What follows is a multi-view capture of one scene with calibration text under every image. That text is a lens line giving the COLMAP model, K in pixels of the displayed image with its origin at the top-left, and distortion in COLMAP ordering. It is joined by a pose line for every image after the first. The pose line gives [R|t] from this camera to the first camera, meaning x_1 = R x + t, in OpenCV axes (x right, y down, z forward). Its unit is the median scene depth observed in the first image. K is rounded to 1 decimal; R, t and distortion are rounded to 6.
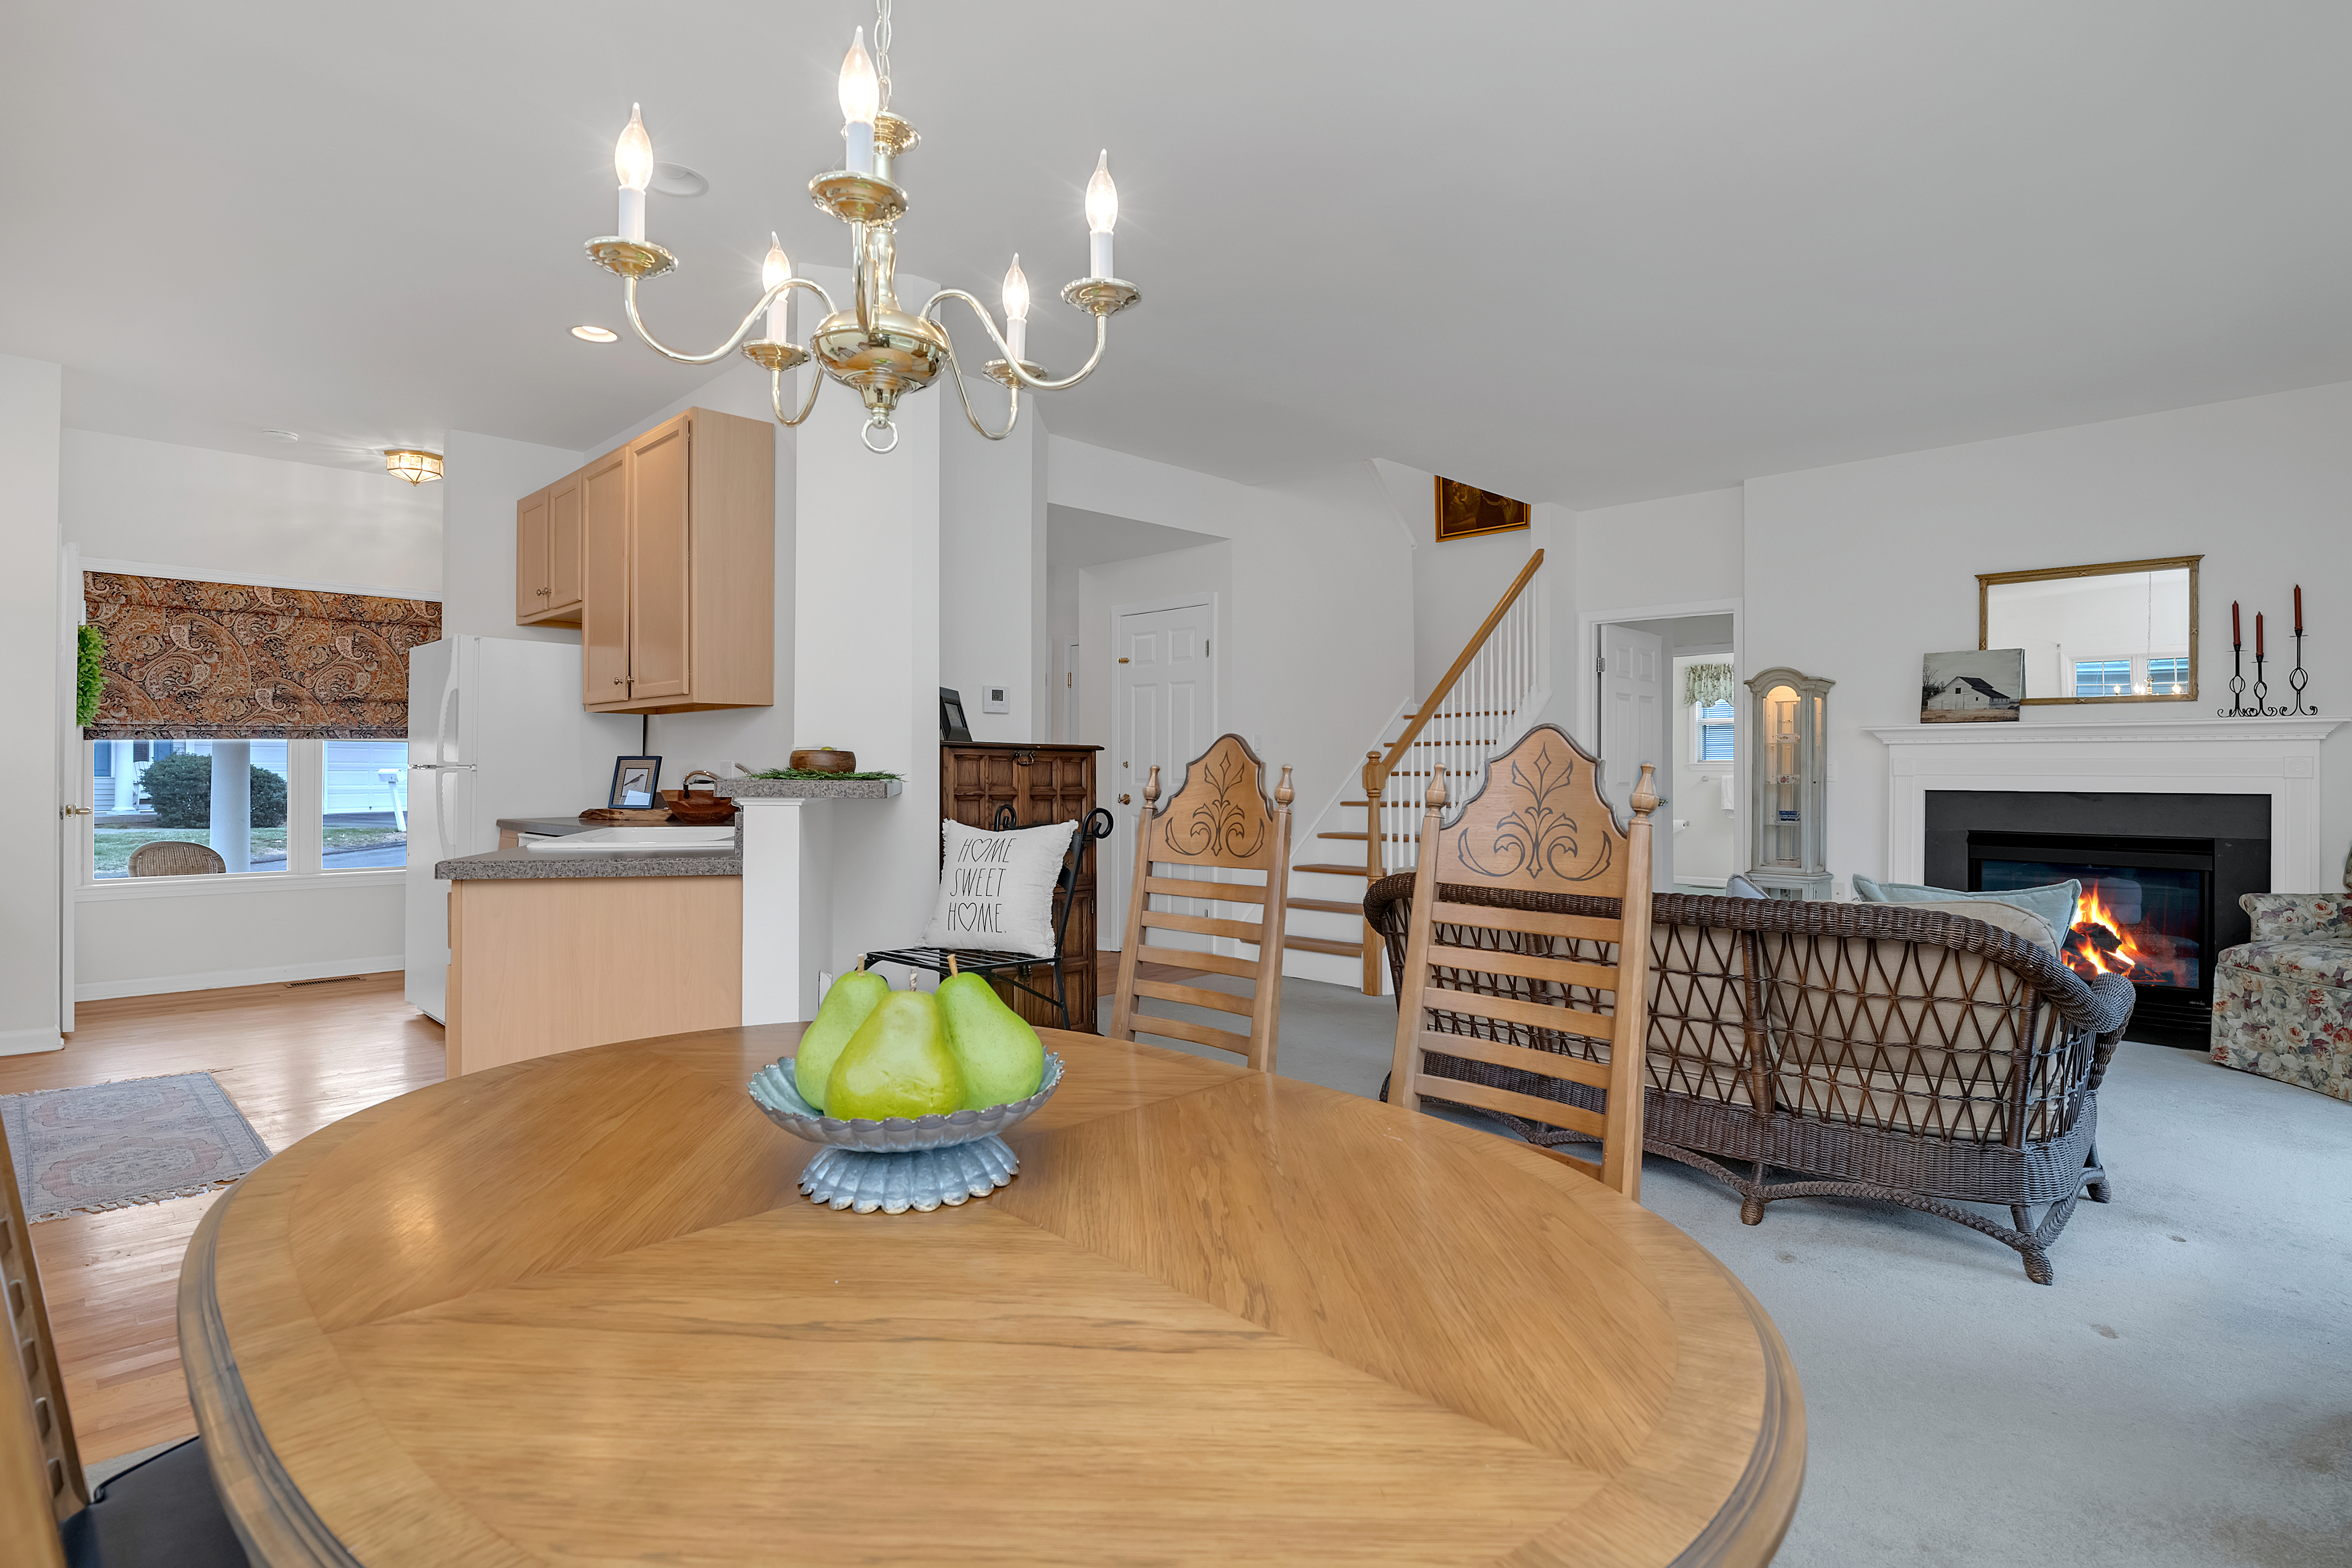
lens RADIAL K [[1169.0, 0, 1172.6], [0, 1169.0, 777.3], [0, 0, 1]] dist [-0.005625, -0.000688]
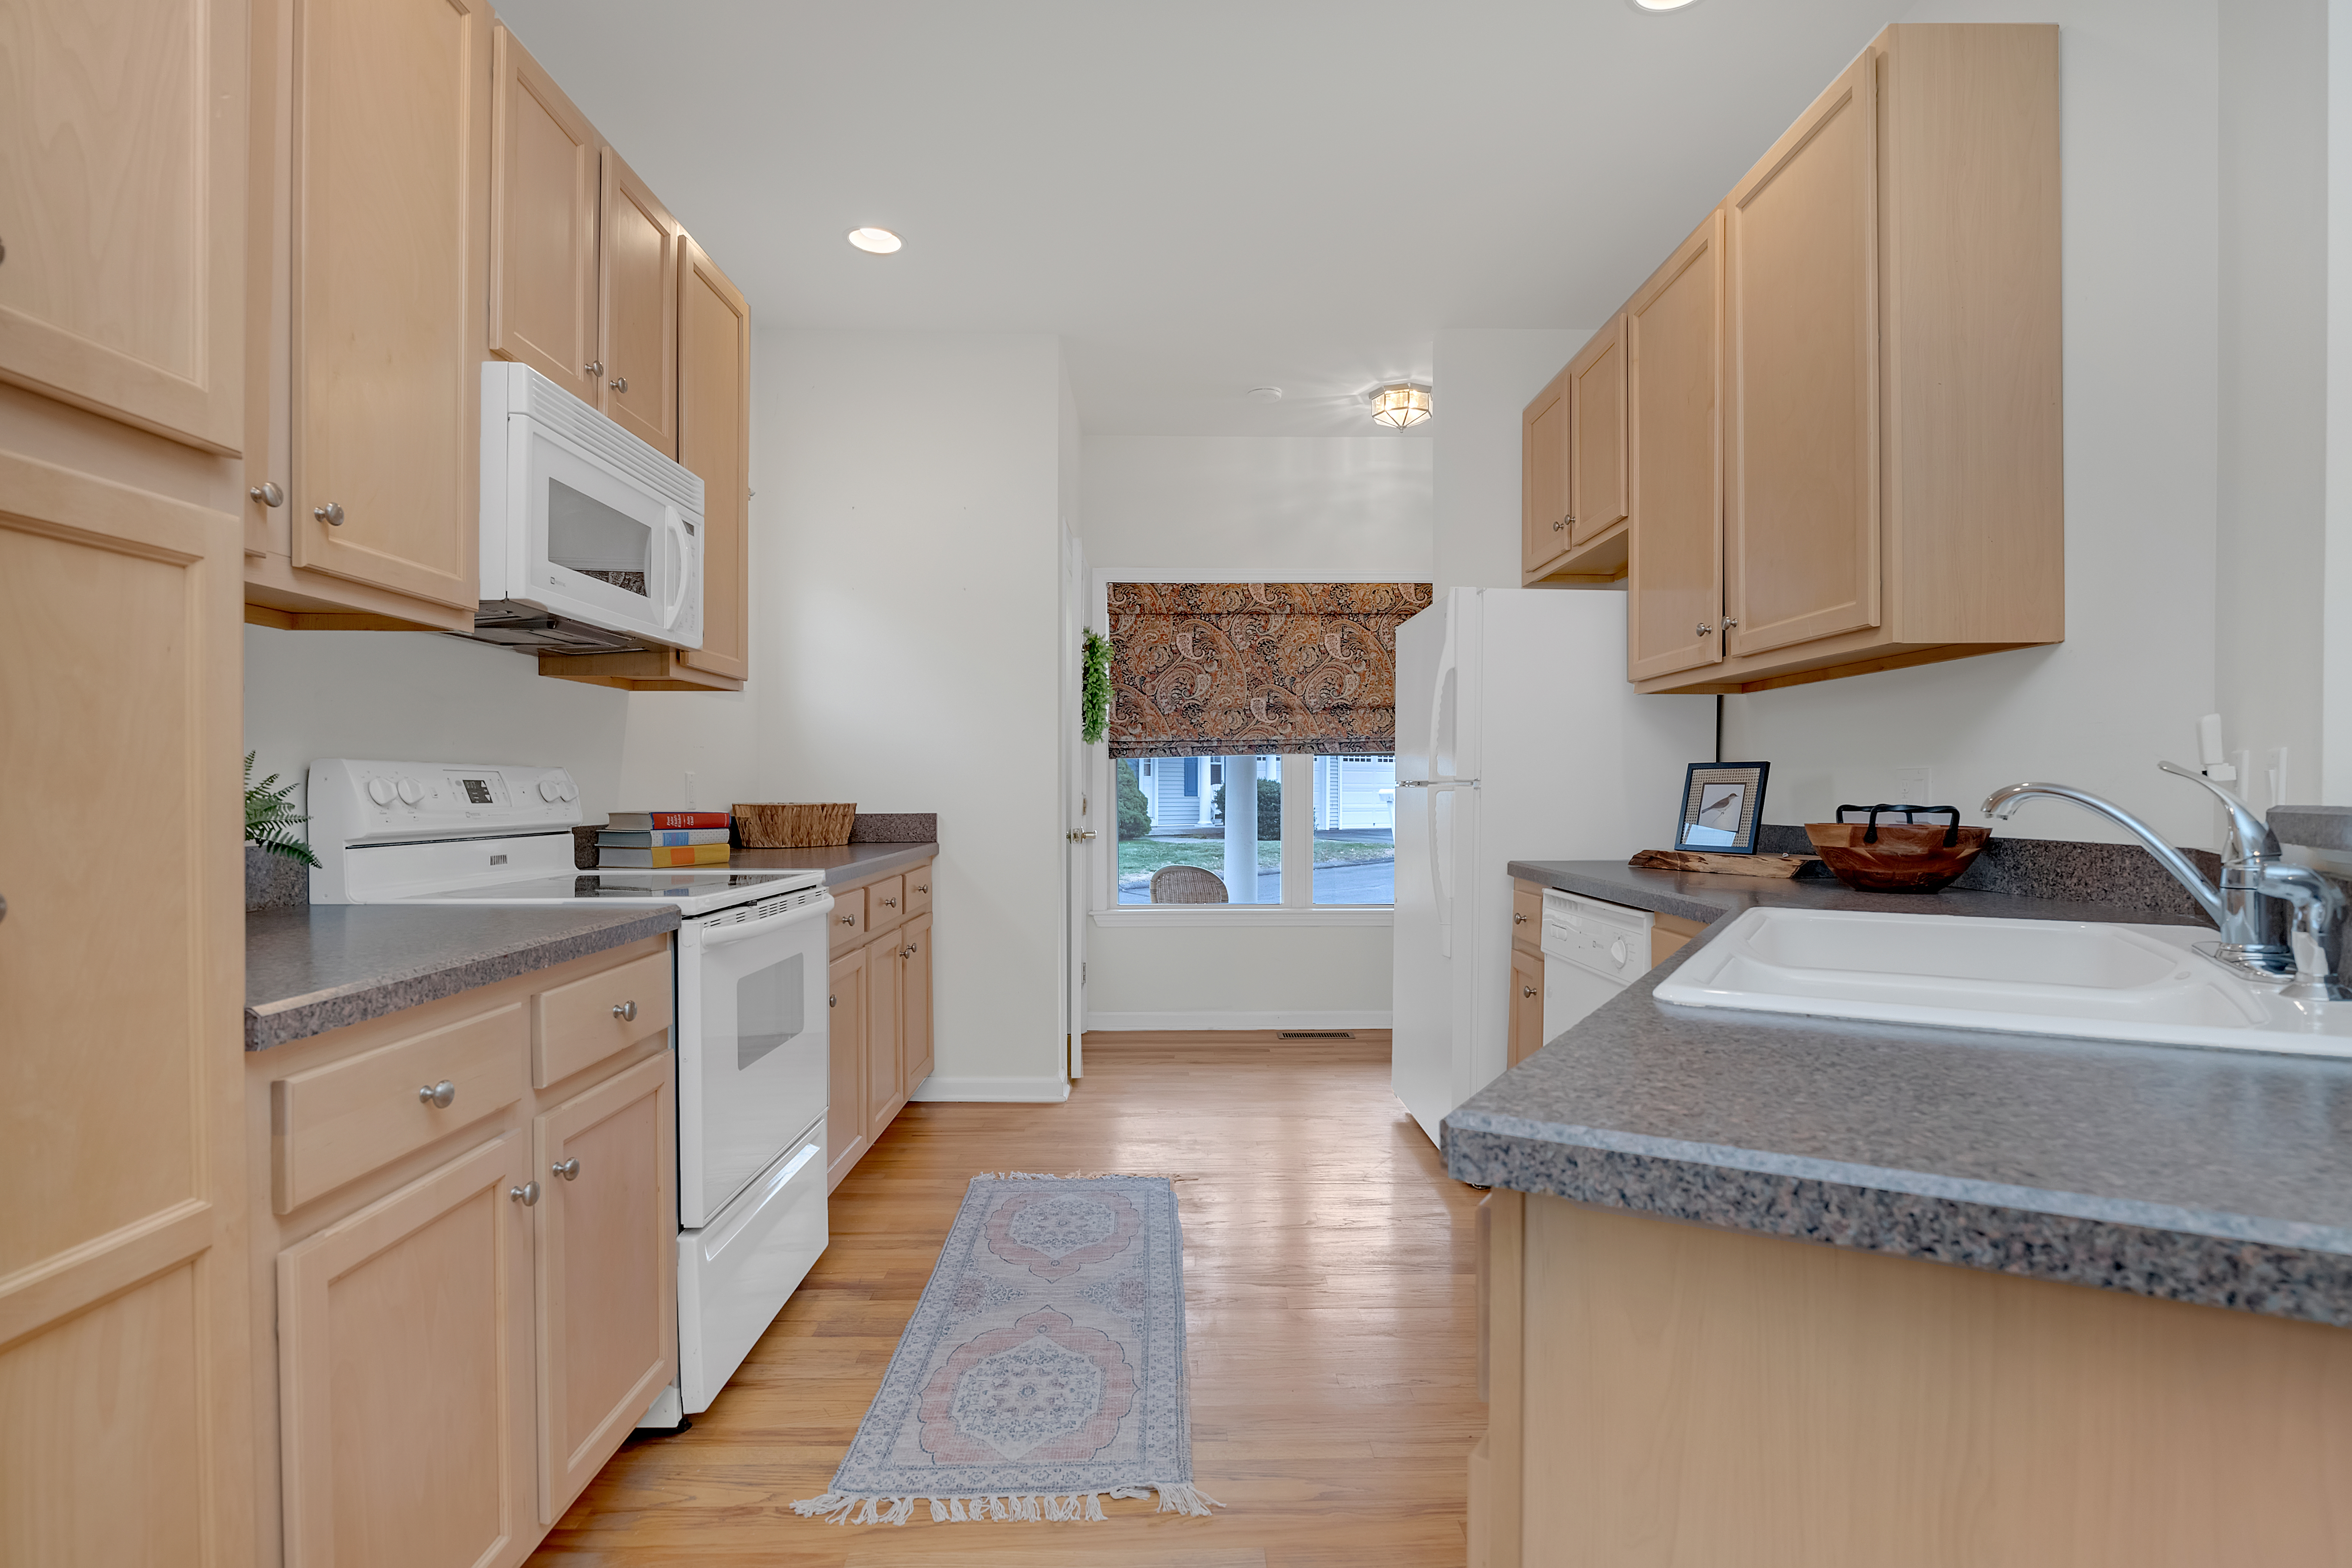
lens RADIAL K [[1169.0, 0, 1195.1], [0, 1169.0, 801.0], [0, 0, 1]] dist [-0.005625, -0.000688]
pose [[0.726408, 0.000845, -0.687263, -0.450990], [0.003013, 0.999986, 0.004414, -0.003128], [0.687257, -0.005277, 0.726395, 0.712256]]
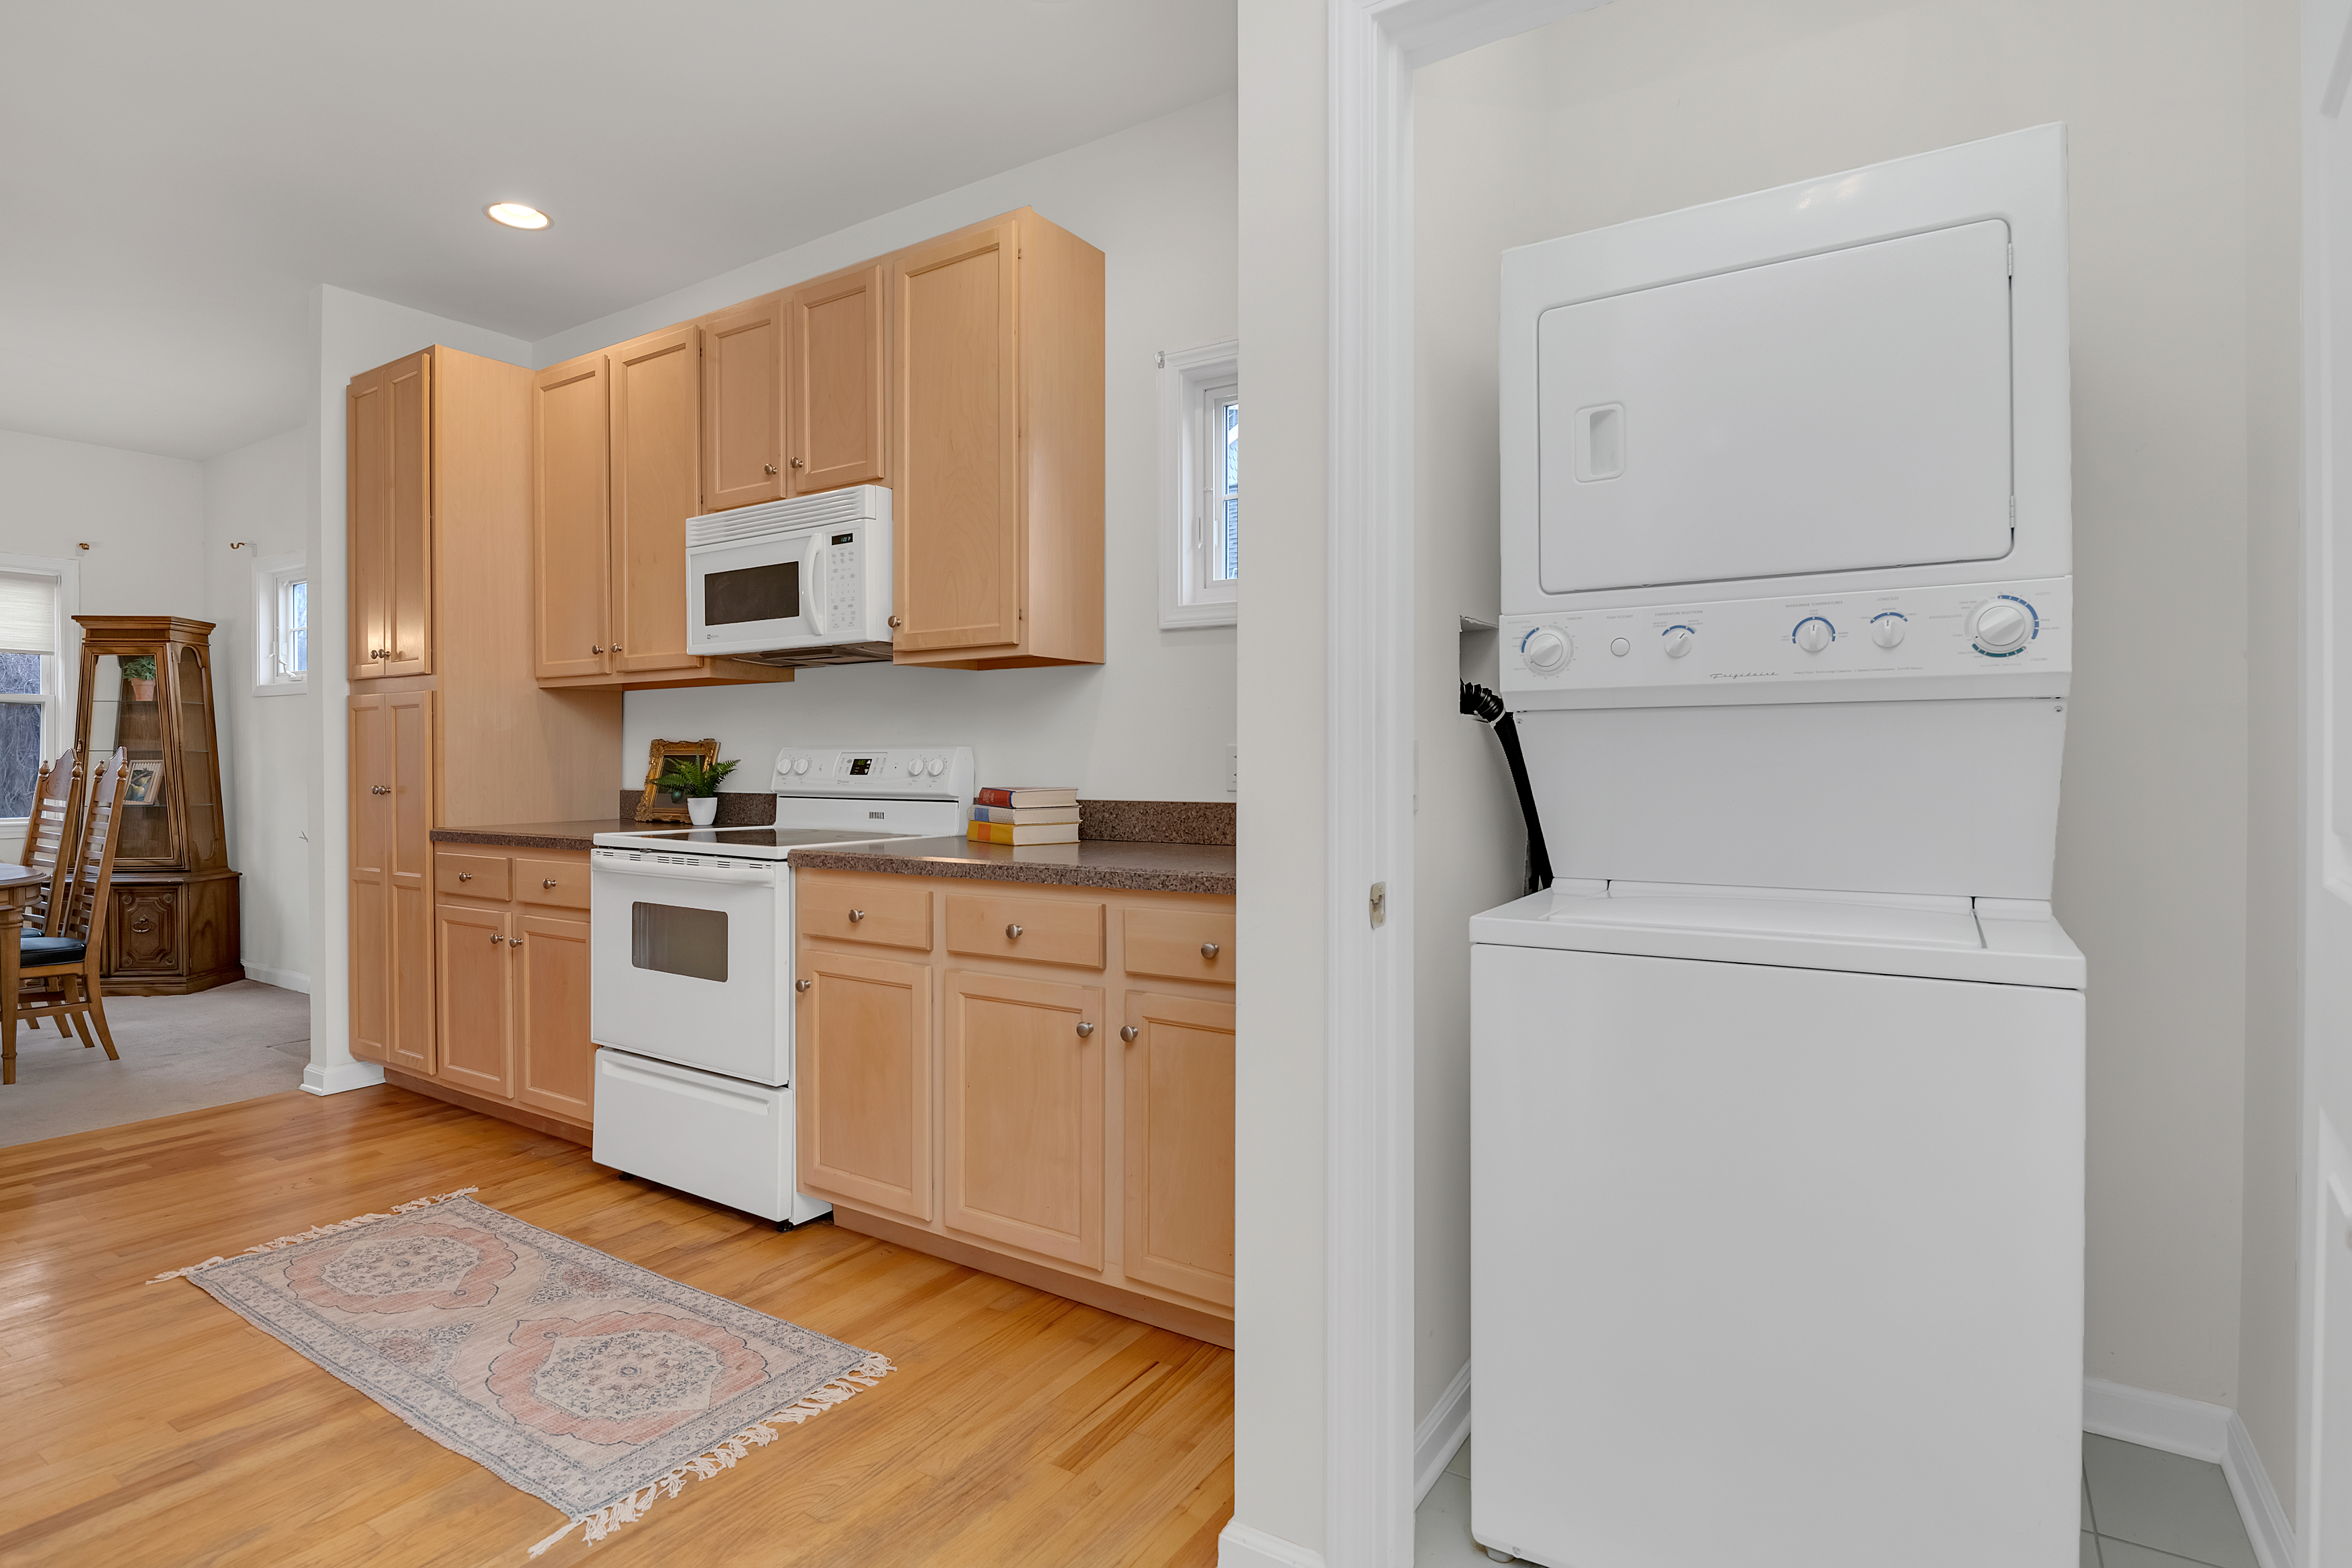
lens RADIAL K [[1169.0, 0, 1186.4], [0, 1169.0, 766.6], [0, 0, 1]] dist [-0.005625, -0.000688]
pose [[-0.976465, -0.006058, -0.215593, -1.512842], [-0.007228, 0.999963, 0.004636, -0.016543], [0.215557, 0.006085, -0.976472, 2.301798]]
